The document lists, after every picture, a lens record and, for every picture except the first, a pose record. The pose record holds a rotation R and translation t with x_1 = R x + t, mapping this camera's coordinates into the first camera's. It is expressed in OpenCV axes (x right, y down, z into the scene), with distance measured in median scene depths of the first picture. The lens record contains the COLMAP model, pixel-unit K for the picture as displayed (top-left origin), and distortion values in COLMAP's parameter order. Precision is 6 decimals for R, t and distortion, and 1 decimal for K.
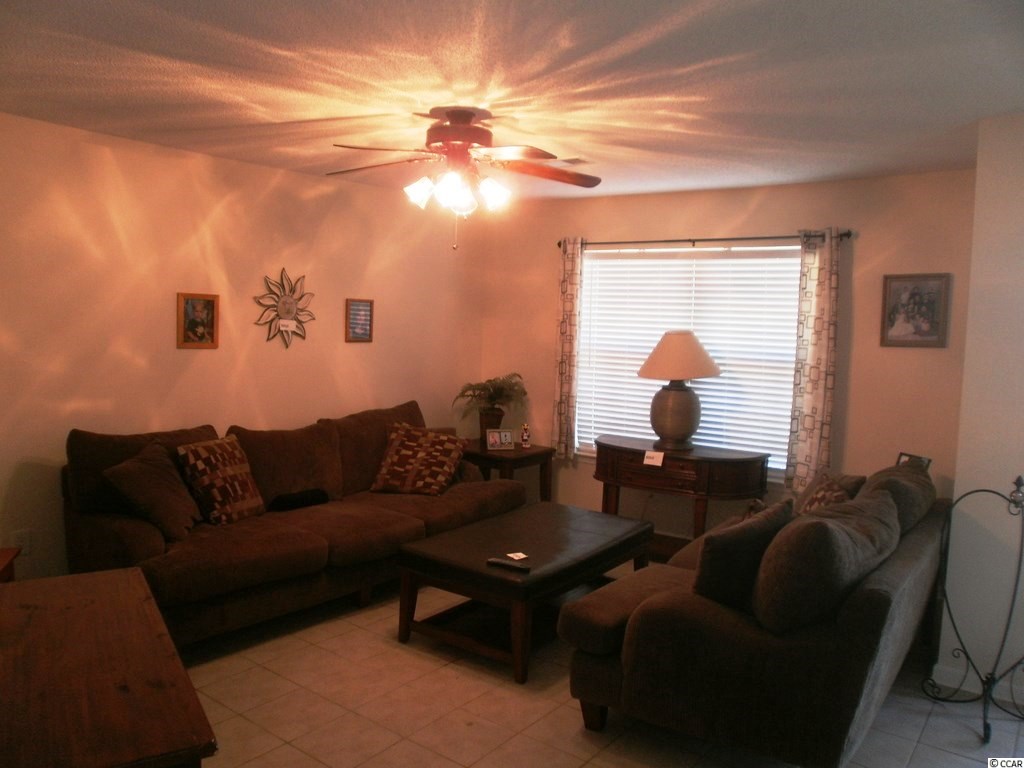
lens RADIAL K [[796.3, 0, 506.2], [0, 796.3, 383.0], [0, 0, 1]] dist [-0.063203, 0.006282]
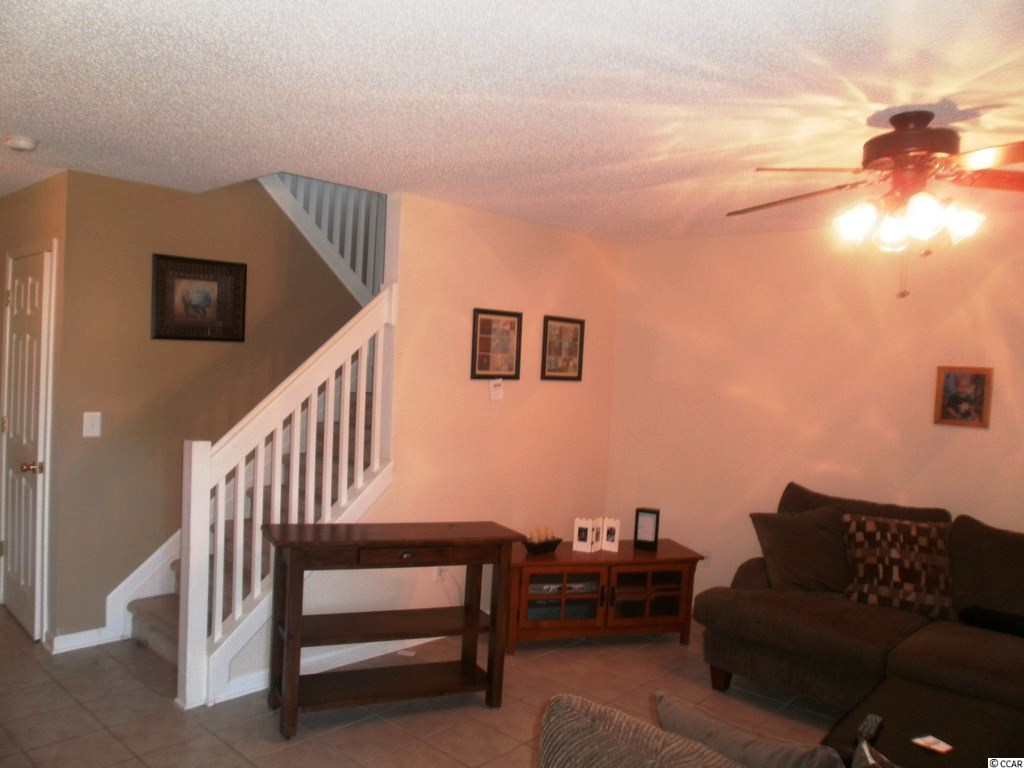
lens RADIAL K [[796.3, 0, 506.2], [0, 796.3, 383.0], [0, 0, 1]] dist [-0.063203, 0.006282]
pose [[-0.124136, -0.007505, -0.992237, 0.660488], [-0.119409, 0.992817, 0.007430, -0.043315], [0.985054, 0.119405, -0.124141, 0.674276]]
